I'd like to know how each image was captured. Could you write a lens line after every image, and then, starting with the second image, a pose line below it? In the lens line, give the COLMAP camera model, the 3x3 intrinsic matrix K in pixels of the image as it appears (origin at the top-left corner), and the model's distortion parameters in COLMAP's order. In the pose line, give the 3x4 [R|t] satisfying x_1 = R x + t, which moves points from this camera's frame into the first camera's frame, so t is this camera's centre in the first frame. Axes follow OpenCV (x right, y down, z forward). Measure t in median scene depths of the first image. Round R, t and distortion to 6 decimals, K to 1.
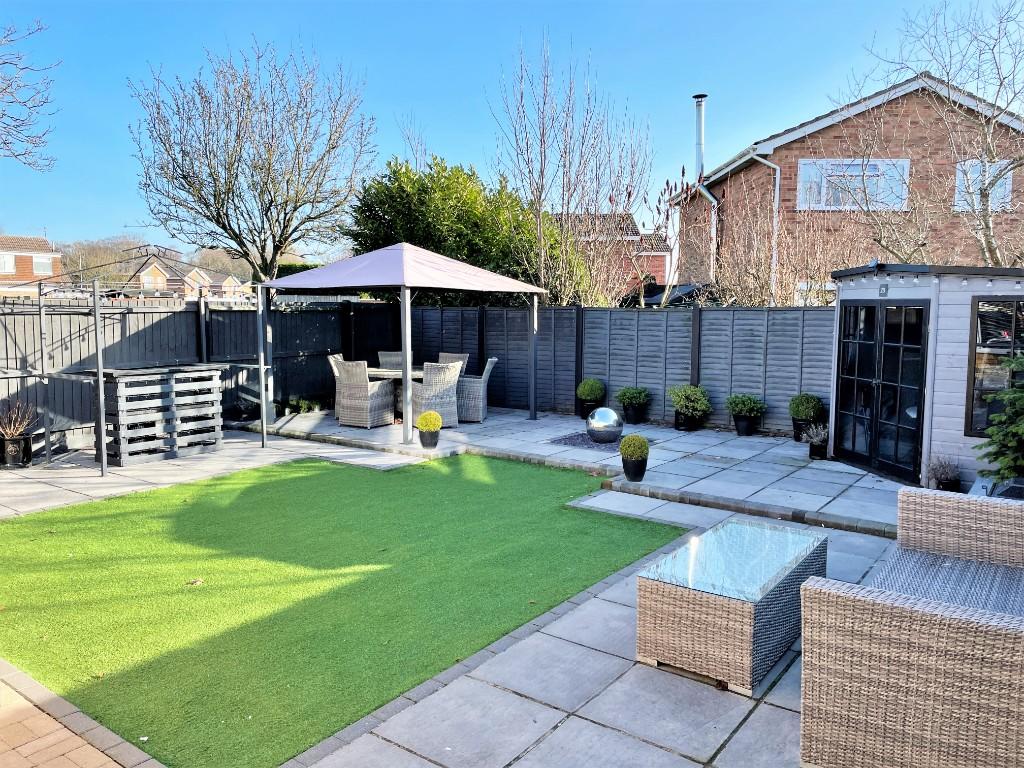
lens RADIAL K [[774.1, 0, 510.6], [0, 774.1, 378.7], [0, 0, 1]] dist [0.106485, -0.126527]
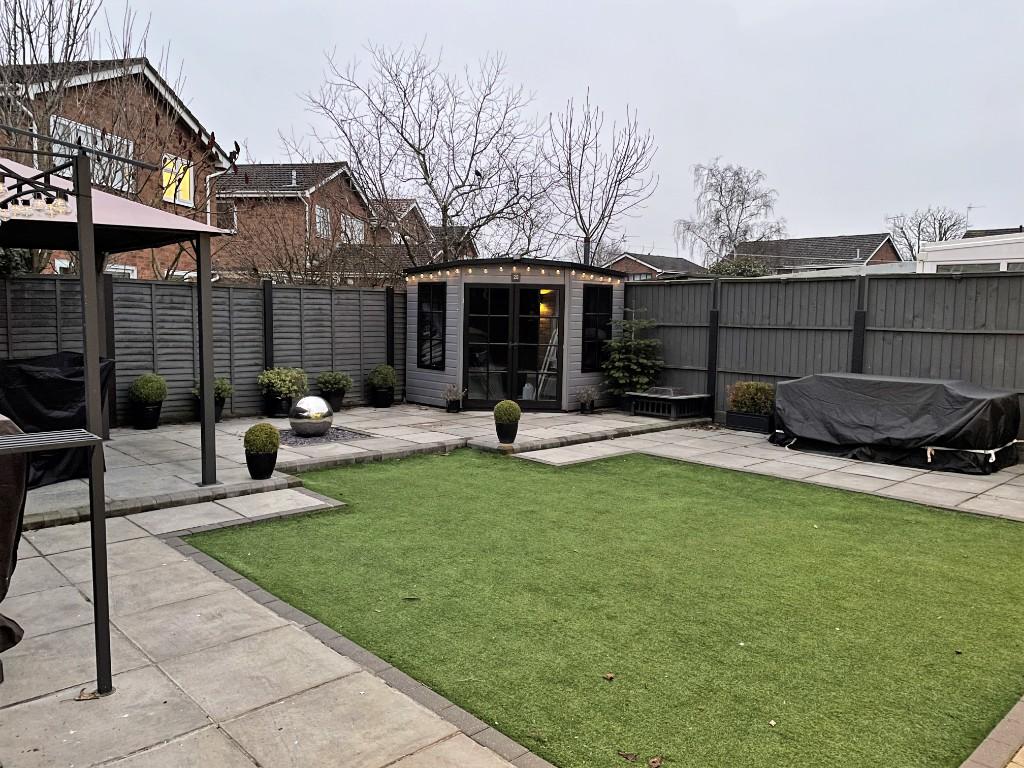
lens RADIAL K [[774.1, 0, 510.6], [0, 774.1, 378.7], [0, 0, 1]] dist [0.106485, -0.126527]
pose [[0.181831, -0.086004, 0.979562, -0.620292], [0.077642, 0.994313, 0.072887, -0.025992], [-0.980260, 0.062802, 0.187474, 0.555965]]
